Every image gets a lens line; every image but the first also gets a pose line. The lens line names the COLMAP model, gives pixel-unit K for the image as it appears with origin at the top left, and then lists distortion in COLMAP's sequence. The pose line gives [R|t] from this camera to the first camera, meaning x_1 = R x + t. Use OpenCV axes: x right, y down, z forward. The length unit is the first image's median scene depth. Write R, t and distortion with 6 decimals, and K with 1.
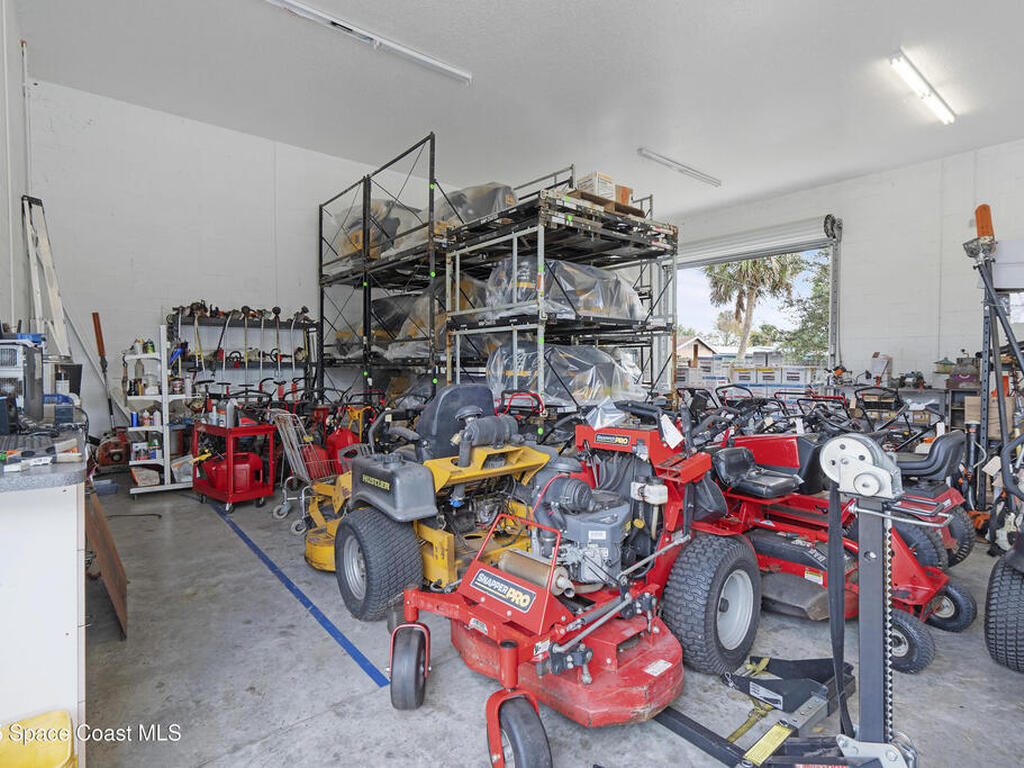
lens RADIAL K [[531.2, 0, 512.4], [0, 531.2, 381.1], [0, 0, 1]] dist [-0.001098, 0.001024]
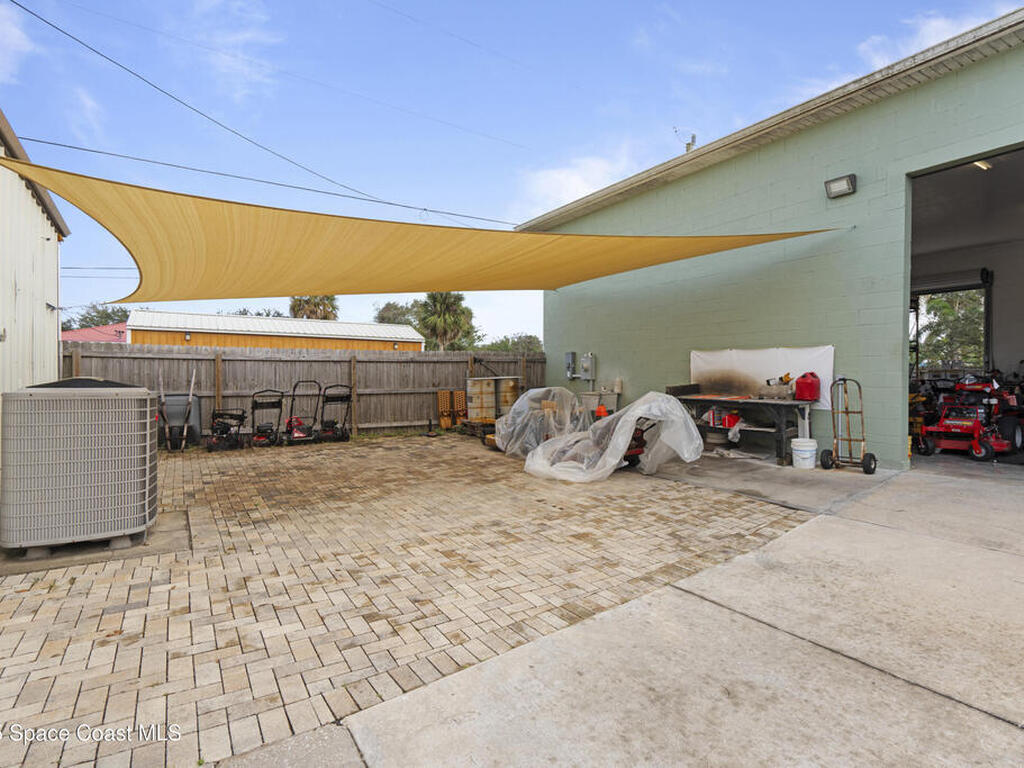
lens RADIAL K [[553.7, 0, 496.6], [0, 553.7, 382.1], [0, 0, 1]] dist [-0.000387, 0.000300]
pose [[0.994532, 0.001518, -0.104418, -1.183879], [-0.003191, 0.999869, -0.015856, 0.070859], [0.104381, 0.016102, 0.994407, -1.344641]]
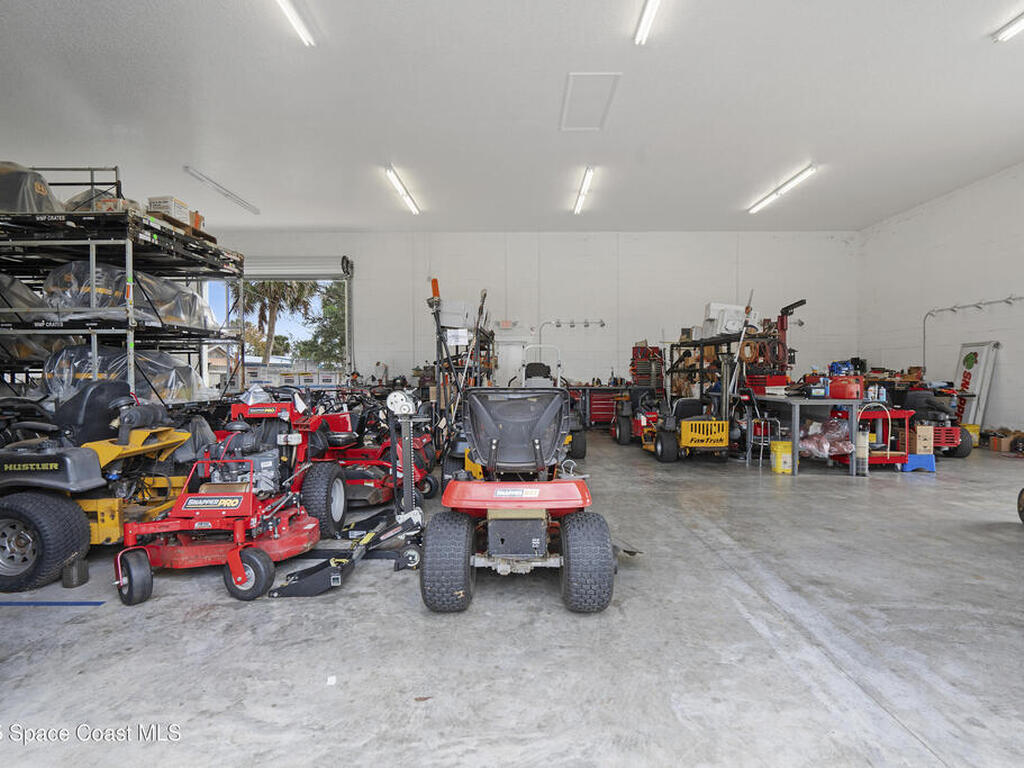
lens RADIAL K [[531.2, 0, 512.4], [0, 531.2, 381.1], [0, 0, 1]] dist [-0.001098, 0.001024]
pose [[0.646527, -0.013328, 0.762774, -0.266414], [0.027792, 0.999595, -0.006091, 0.025881], [-0.762385, 0.025137, 0.646636, -0.295463]]
